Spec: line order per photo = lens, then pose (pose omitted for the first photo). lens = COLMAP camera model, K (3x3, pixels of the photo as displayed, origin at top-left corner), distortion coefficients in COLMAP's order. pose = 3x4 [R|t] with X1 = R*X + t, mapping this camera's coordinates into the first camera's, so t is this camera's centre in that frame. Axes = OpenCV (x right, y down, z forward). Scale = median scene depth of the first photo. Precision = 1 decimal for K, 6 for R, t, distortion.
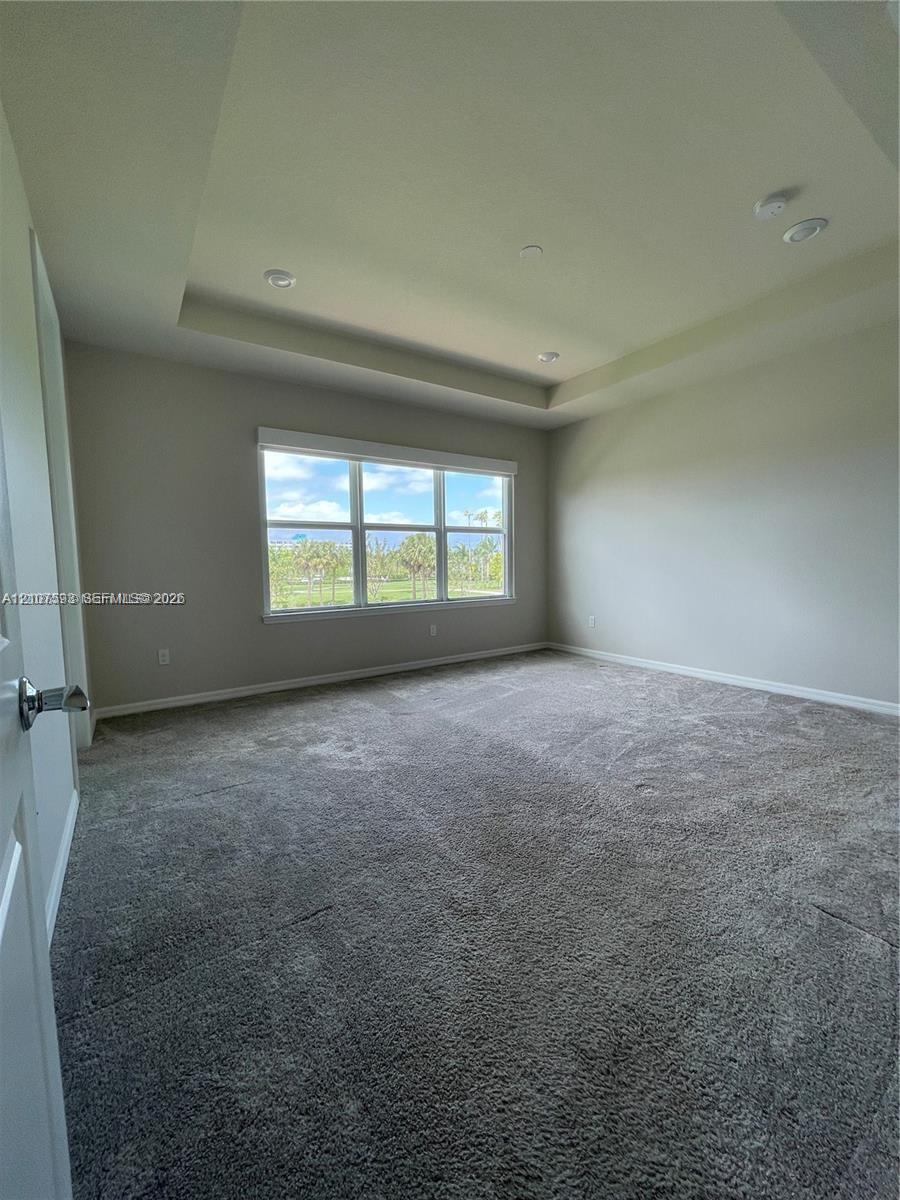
lens RADIAL K [[484.7, 0, 455.3], [0, 484.7, 603.5], [0, 0, 1]] dist [-0.002824, -0.000797]
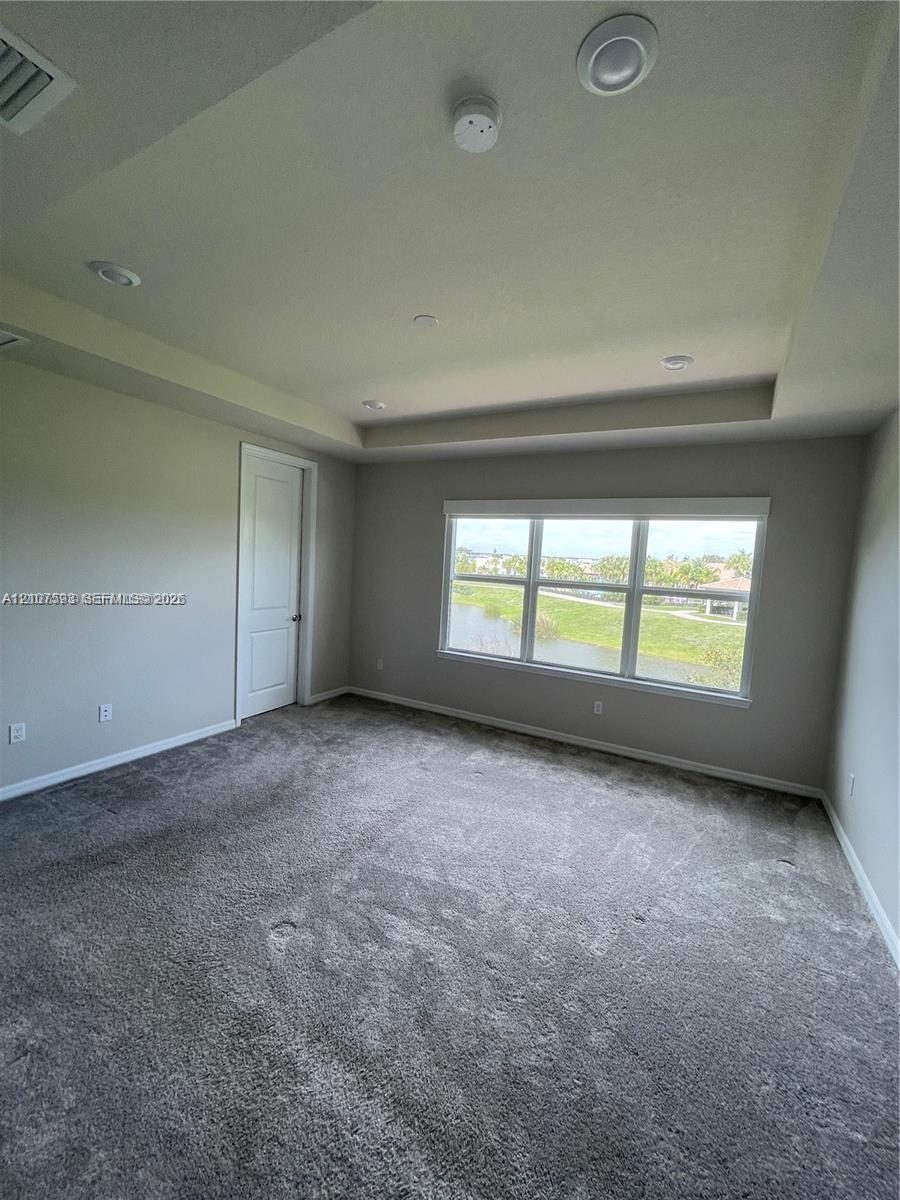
lens RADIAL K [[484.7, 0, 455.3], [0, 484.7, 603.5], [0, 0, 1]] dist [-0.002824, -0.000797]
pose [[0.453751, 0.118543, -0.883209, 0.716961], [-0.139096, 0.988386, 0.061199, -0.179627], [0.880206, 0.095082, 0.464970, 0.458310]]
